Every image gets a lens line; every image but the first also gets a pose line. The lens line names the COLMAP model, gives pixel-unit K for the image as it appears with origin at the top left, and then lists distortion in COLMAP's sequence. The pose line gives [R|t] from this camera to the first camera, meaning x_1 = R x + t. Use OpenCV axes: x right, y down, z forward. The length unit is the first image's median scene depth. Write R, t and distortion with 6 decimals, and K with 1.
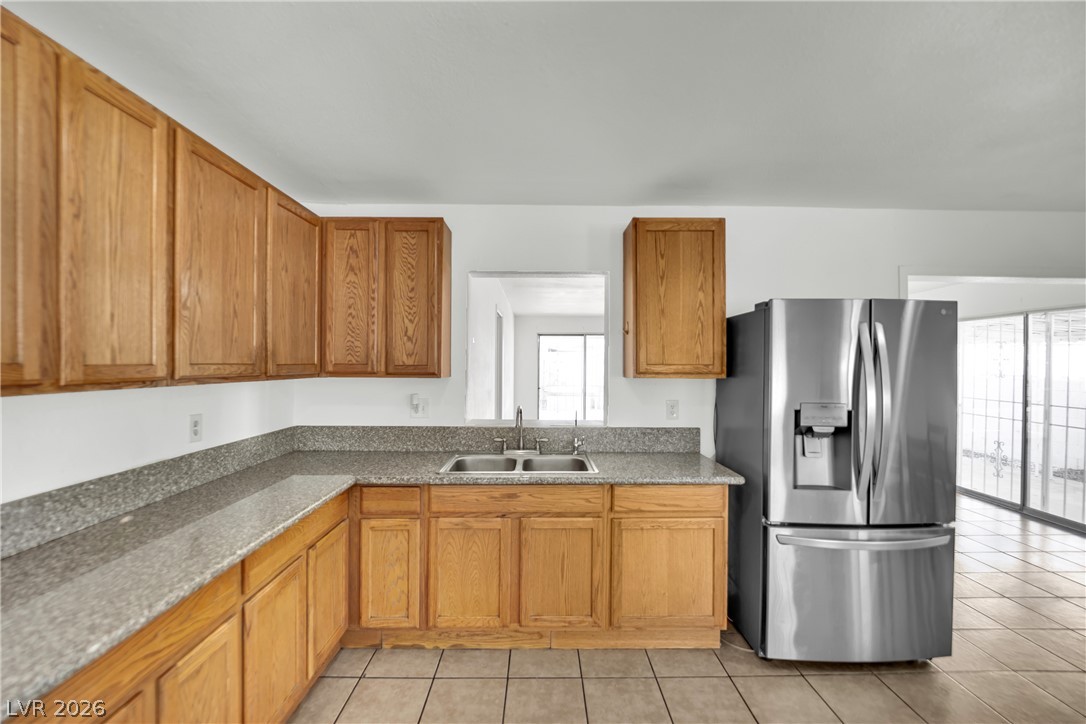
lens RADIAL K [[456.5, 0, 540.4], [0, 456.5, 359.1], [0, 0, 1]] dist [-0.011769, -0.000187]
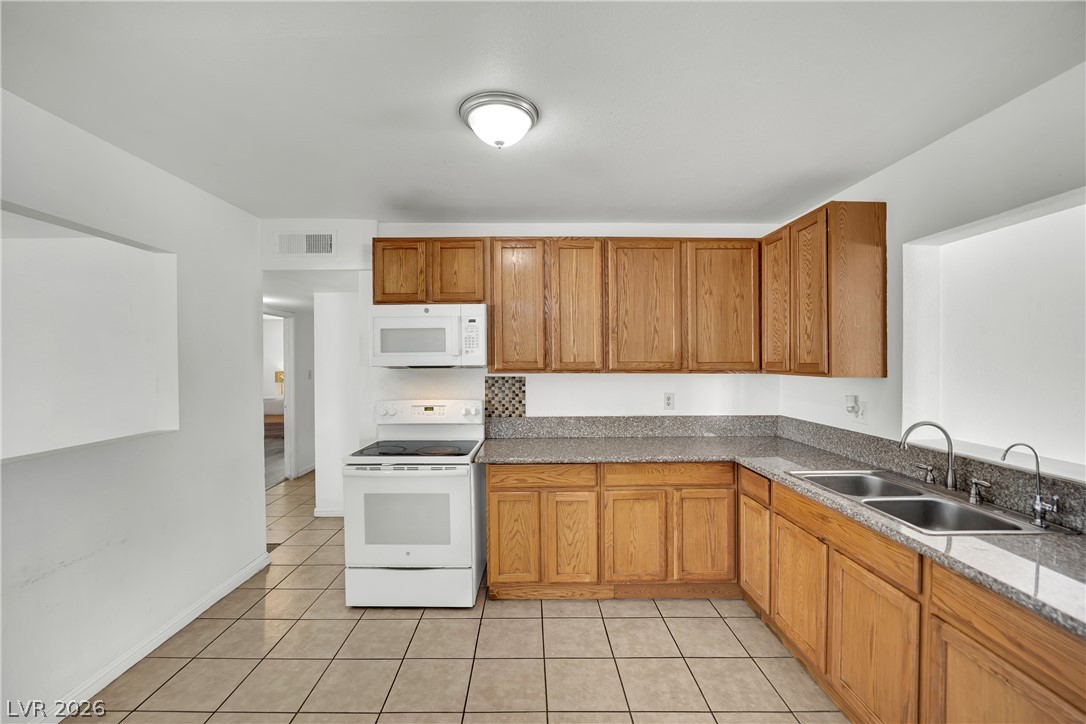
lens RADIAL K [[446.8, 0, 538.3], [0, 446.8, 355.1], [0, 0, 1]] dist [-0.004520, -0.000179]
pose [[0.002443, -0.014831, -0.999887, 0.786033], [0.008771, 0.999852, -0.014809, 0.004986], [0.999959, -0.008734, 0.002572, 0.485948]]
